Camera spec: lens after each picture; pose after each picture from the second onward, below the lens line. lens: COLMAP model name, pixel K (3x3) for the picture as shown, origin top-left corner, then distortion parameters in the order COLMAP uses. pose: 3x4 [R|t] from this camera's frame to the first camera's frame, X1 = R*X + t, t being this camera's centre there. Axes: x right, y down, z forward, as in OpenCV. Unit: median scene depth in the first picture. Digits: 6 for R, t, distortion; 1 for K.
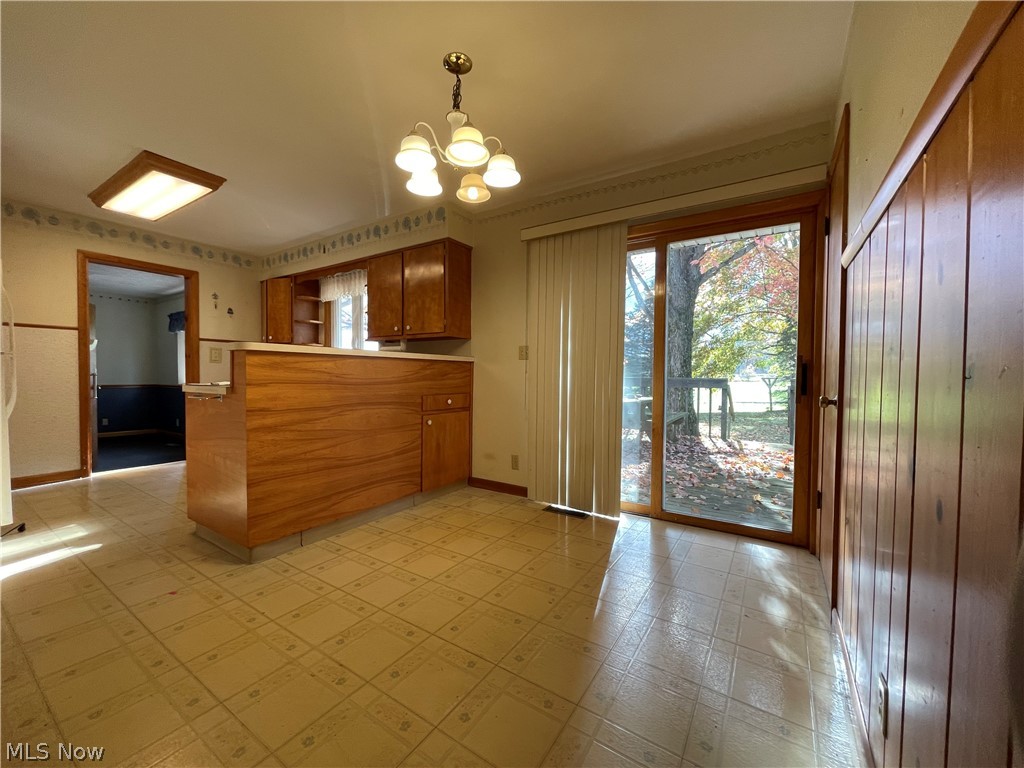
lens RADIAL K [[408.8, 0, 514.7], [0, 408.8, 385.2], [0, 0, 1]] dist [-0.005009, -0.000177]
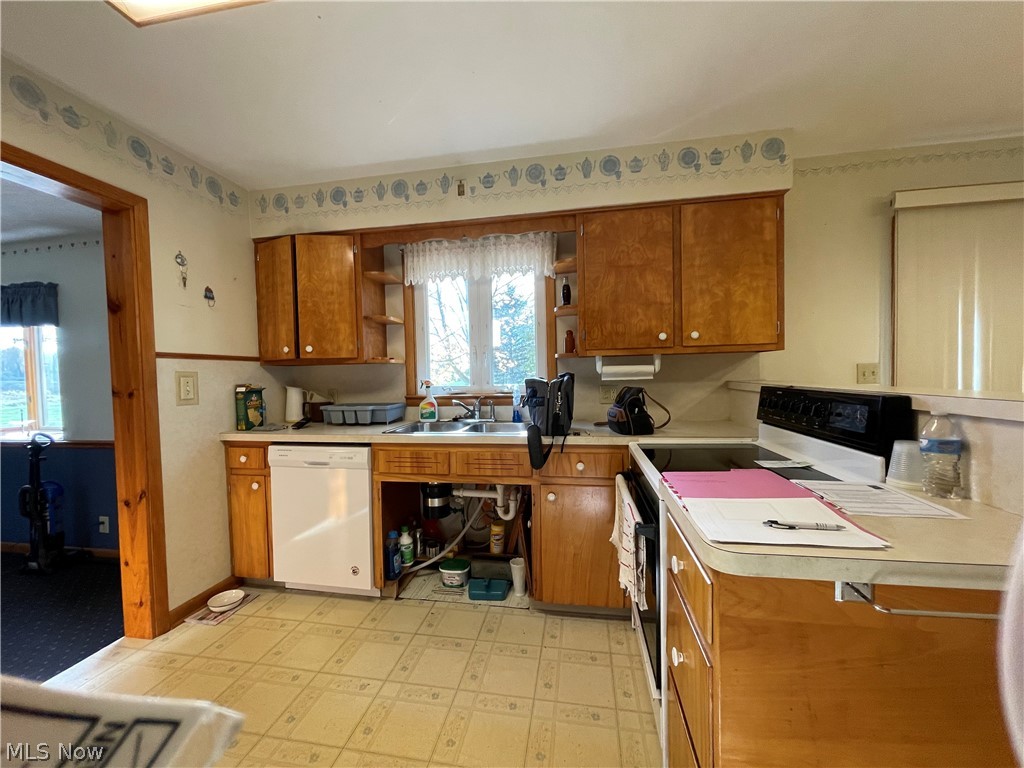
lens RADIAL K [[408.8, 0, 511.6], [0, 408.8, 383.6], [0, 0, 1]] dist [-0.005009, -0.000177]
pose [[0.919351, -0.038642, 0.391537, -0.596708], [0.042399, 0.999100, -0.000952, -0.065295], [-0.391148, 0.017476, 0.920162, 0.453590]]
